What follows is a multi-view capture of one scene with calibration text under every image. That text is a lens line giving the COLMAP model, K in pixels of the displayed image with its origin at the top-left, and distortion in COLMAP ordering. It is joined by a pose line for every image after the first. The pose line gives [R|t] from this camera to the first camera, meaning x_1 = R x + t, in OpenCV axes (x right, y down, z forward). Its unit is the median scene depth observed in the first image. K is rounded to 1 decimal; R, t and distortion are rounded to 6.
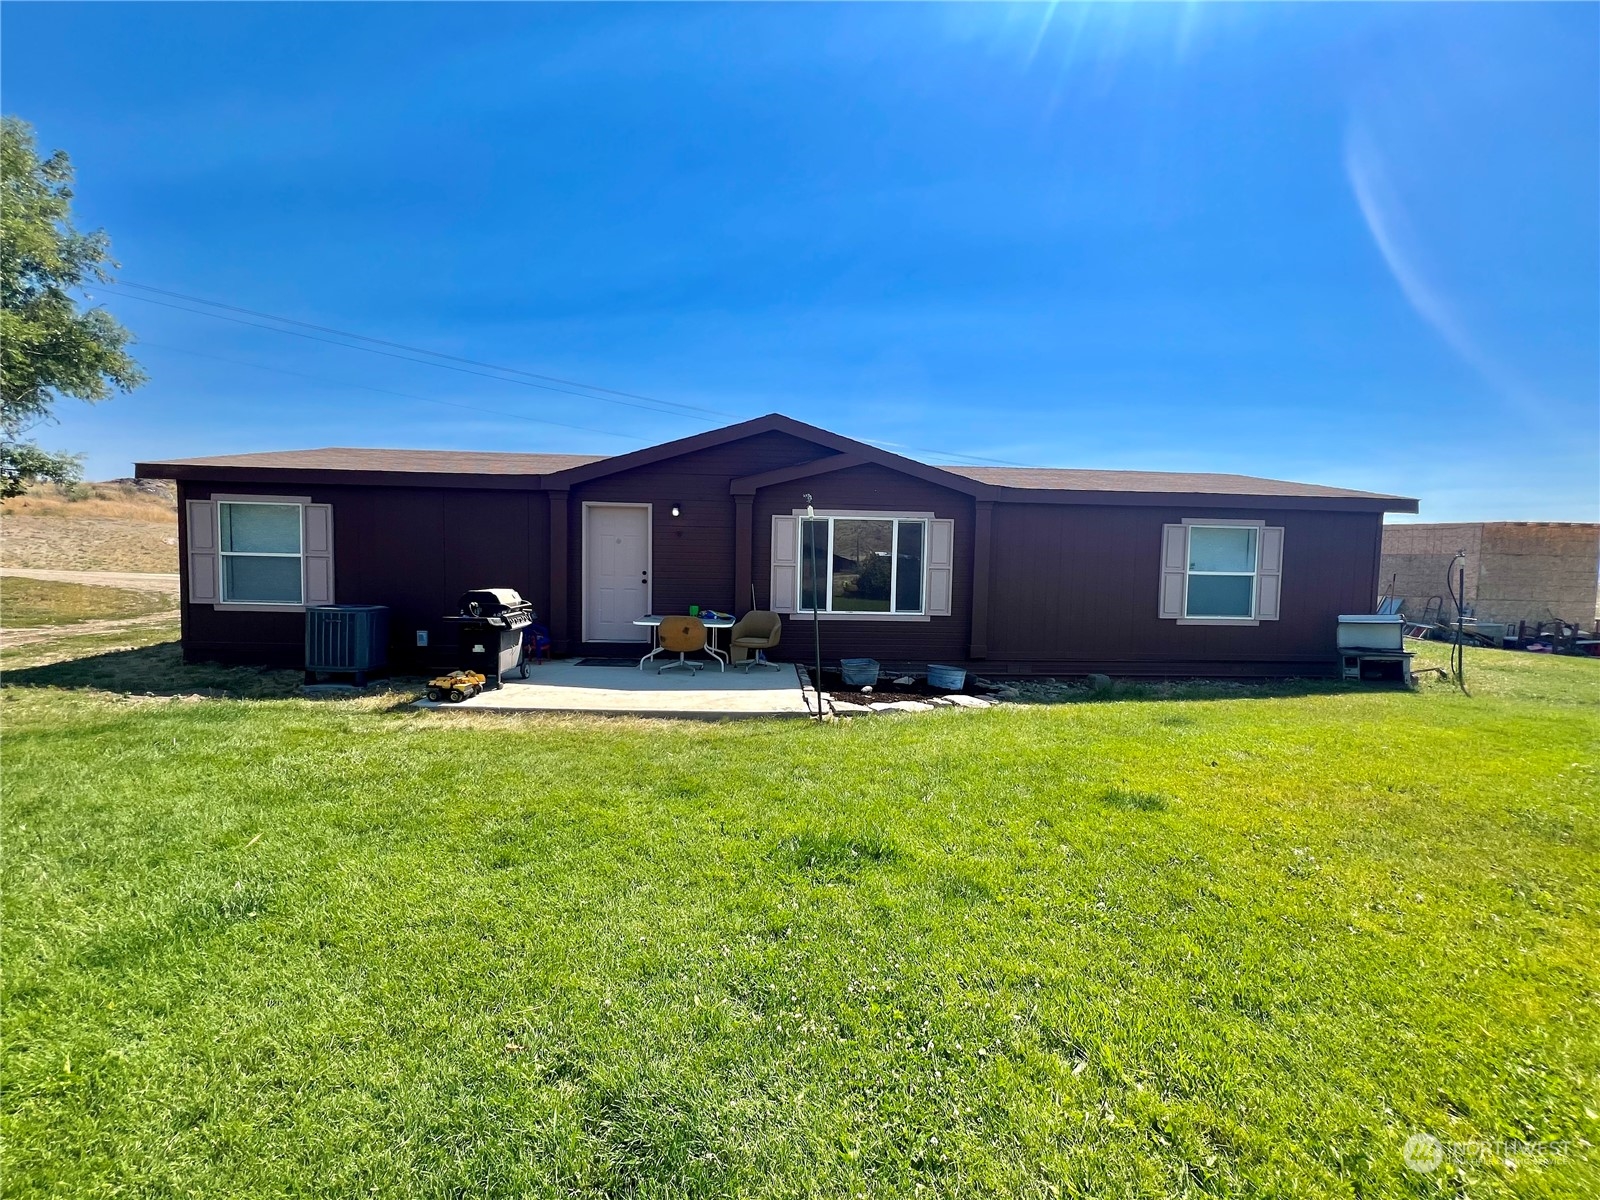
lens RADIAL K [[641.0, 0, 800.3], [0, 641.0, 592.1], [0, 0, 1]] dist [-0.000226, 0.000053]
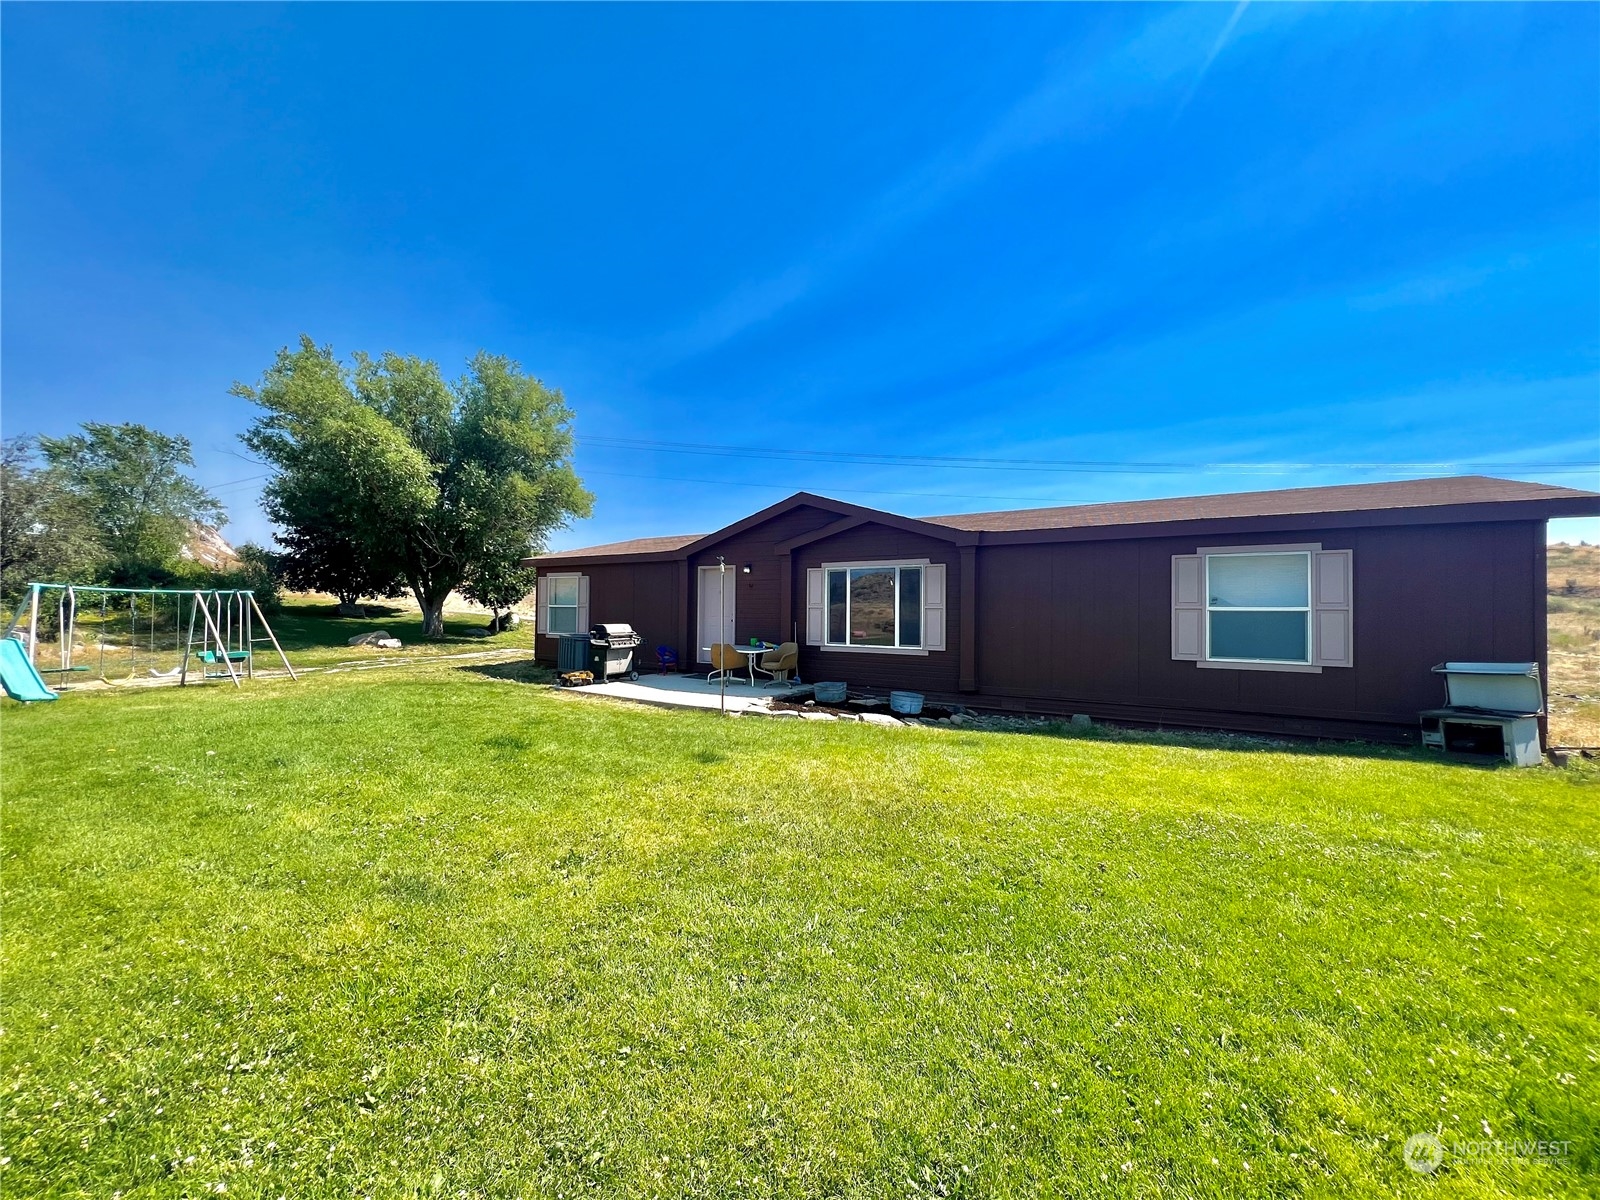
lens RADIAL K [[641.0, 0, 797.3], [0, 641.0, 604.1], [0, 0, 1]] dist [-0.000226, 0.000053]
pose [[0.808219, -0.019522, -0.588559, 0.687216], [-0.015640, 0.998386, -0.054593, 0.021050], [0.588675, 0.053328, 0.806609, -0.044200]]
